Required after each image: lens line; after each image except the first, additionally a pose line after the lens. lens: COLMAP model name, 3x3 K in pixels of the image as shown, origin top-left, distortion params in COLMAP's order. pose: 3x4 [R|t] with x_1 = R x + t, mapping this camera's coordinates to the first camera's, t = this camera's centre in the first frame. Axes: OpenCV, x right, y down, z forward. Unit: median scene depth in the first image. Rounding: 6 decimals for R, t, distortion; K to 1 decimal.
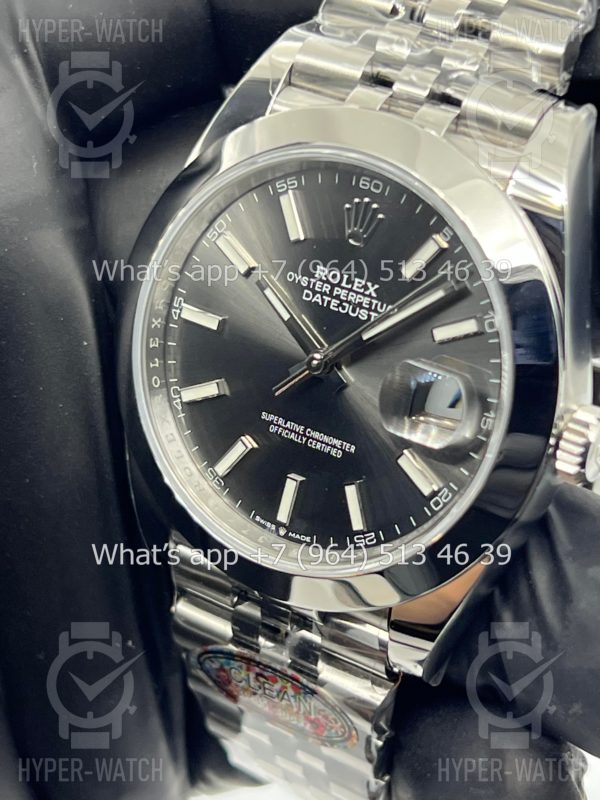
lens RADIAL K [[1864.1, 0, 302.0], [0, 1864.1, 397.0], [0, 0, 1]] dist [-0.019993, 0.000000]
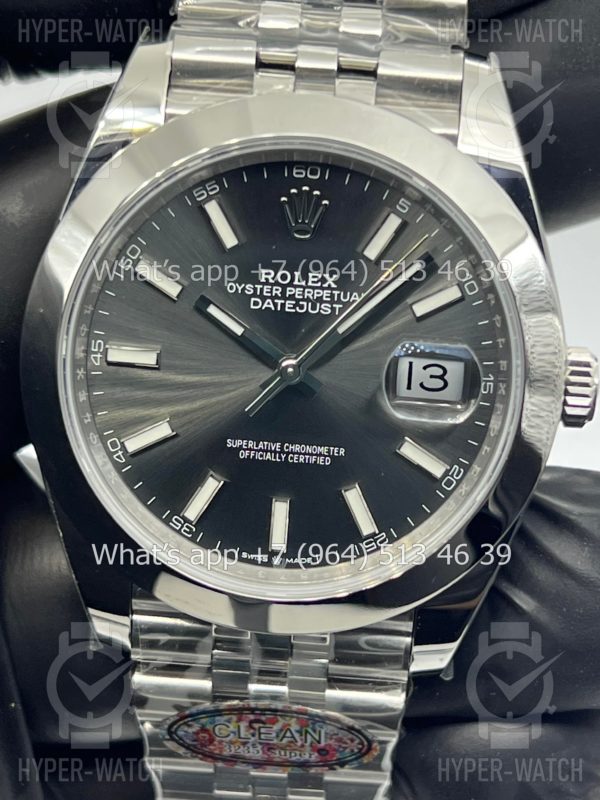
lens RADIAL K [[1864.1, 0, 304.4], [0, 1864.1, 408.2], [0, 0, 1]] dist [-0.019993, 0.000000]
pose [[0.882863, -0.233882, 0.407249, -0.367140], [0.236680, 0.970577, 0.044307, -0.039577], [-0.405629, 0.057271, 0.912242, 0.150189]]
